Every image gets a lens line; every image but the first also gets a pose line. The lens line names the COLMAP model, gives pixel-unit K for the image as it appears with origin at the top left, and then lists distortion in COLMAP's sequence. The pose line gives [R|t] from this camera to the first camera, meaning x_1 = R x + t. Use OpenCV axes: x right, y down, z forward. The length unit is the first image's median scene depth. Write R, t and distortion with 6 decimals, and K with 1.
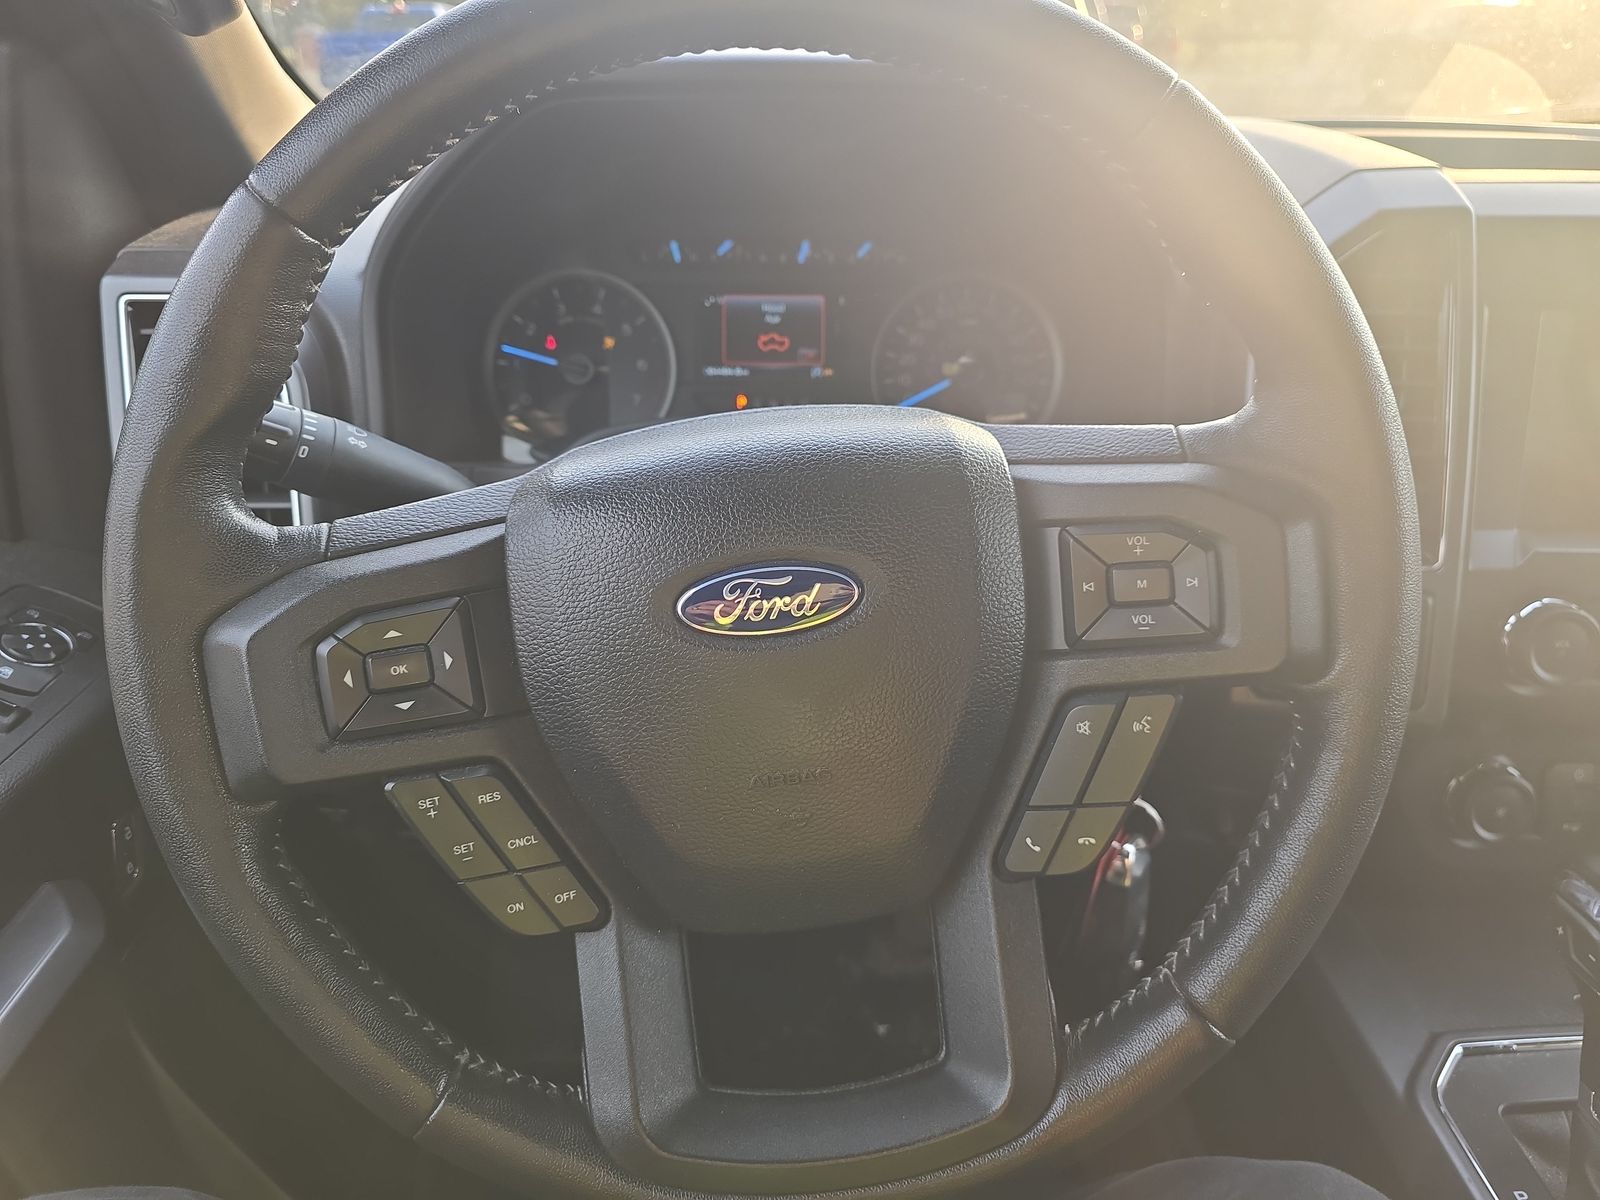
lens RADIAL K [[1054.8, 0, 800.0], [0, 1054.8, 600.0], [0, 0, 1]] dist [0.006259, 0.001578]
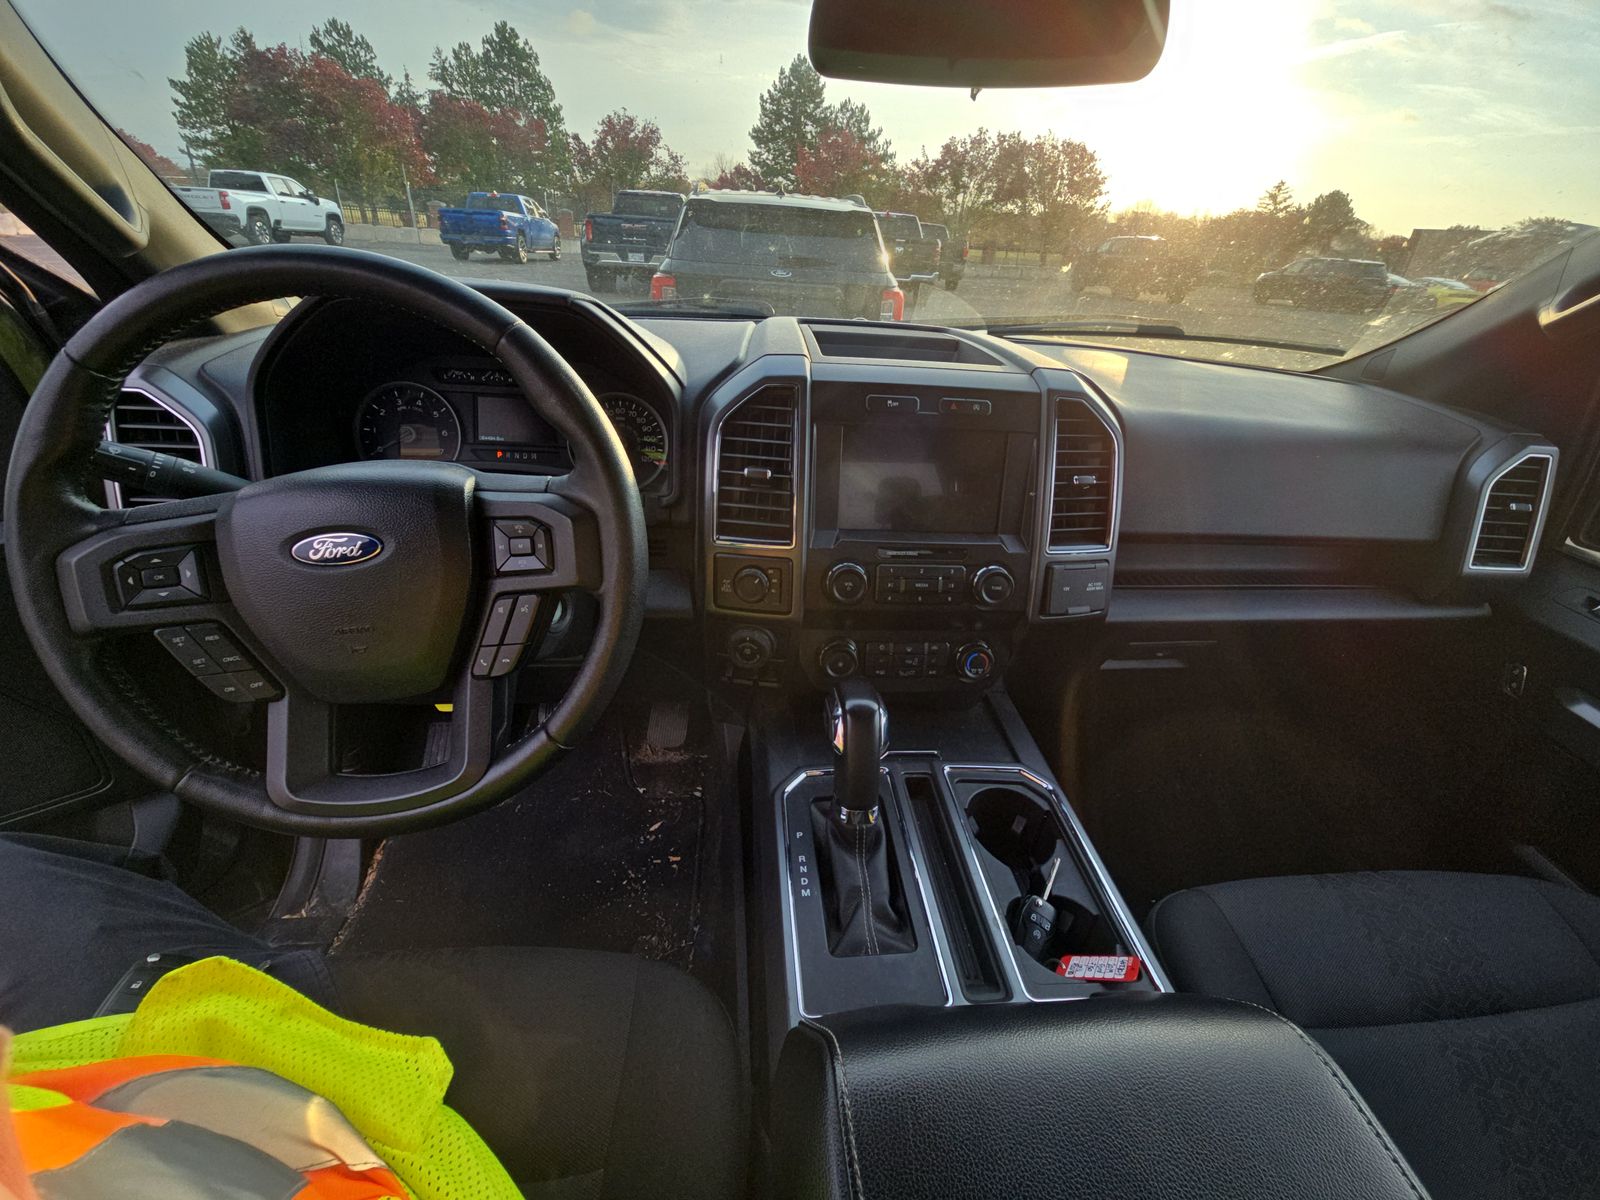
lens RADIAL K [[634.3, 0, 799.3], [0, 634.3, 592.1], [0, 0, 1]] dist [0.069870, -0.024340]
pose [[0.999066, 0.018161, 0.039215, 0.854703], [-0.019497, 0.999232, 0.033979, 0.024420], [-0.038568, -0.034712, 0.998653, -0.394711]]
